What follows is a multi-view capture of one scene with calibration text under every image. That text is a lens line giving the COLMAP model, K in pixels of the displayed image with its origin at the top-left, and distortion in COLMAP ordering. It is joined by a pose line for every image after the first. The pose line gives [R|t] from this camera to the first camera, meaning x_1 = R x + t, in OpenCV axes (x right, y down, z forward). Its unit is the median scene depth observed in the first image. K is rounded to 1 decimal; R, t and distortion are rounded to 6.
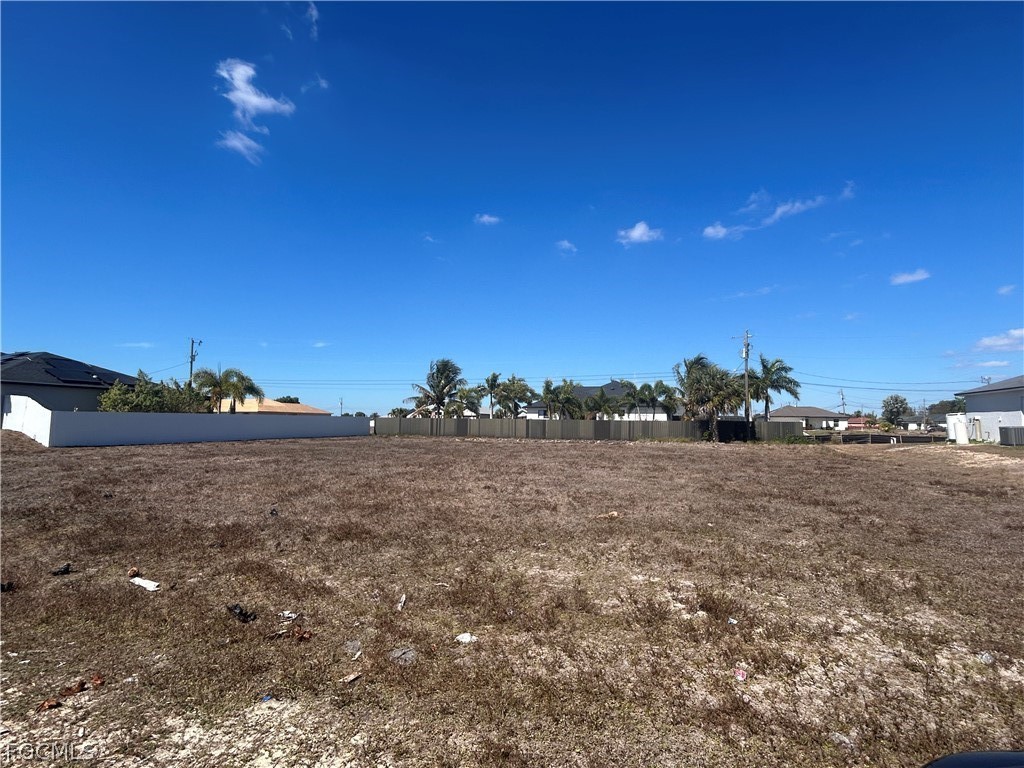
lens RADIAL K [[506.1, 0, 513.0], [0, 506.1, 376.0], [0, 0, 1]] dist [0.000036, 0.000636]
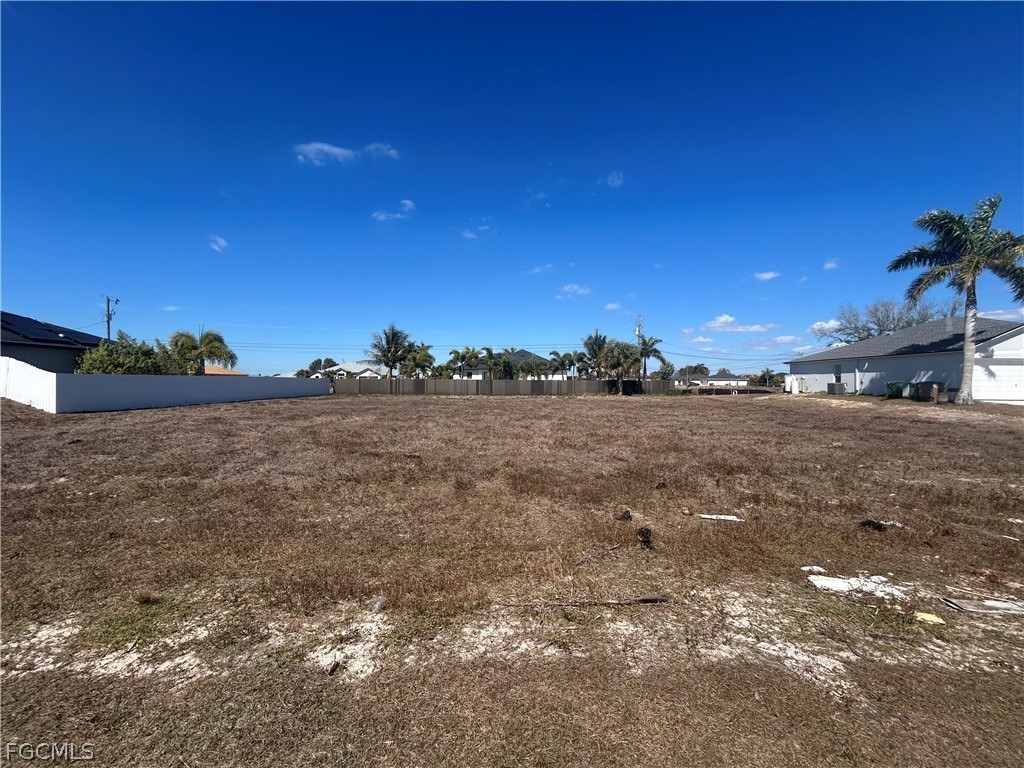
lens RADIAL K [[410.0, 0, 511.0], [0, 410.0, 378.4], [0, 0, 1]] dist [0.004011, 0.000648]
pose [[0.946384, -0.004480, 0.323012, -0.231912], [-0.022761, 0.996494, 0.080509, -0.000030], [-0.322240, -0.083544, 0.942964, 0.030517]]
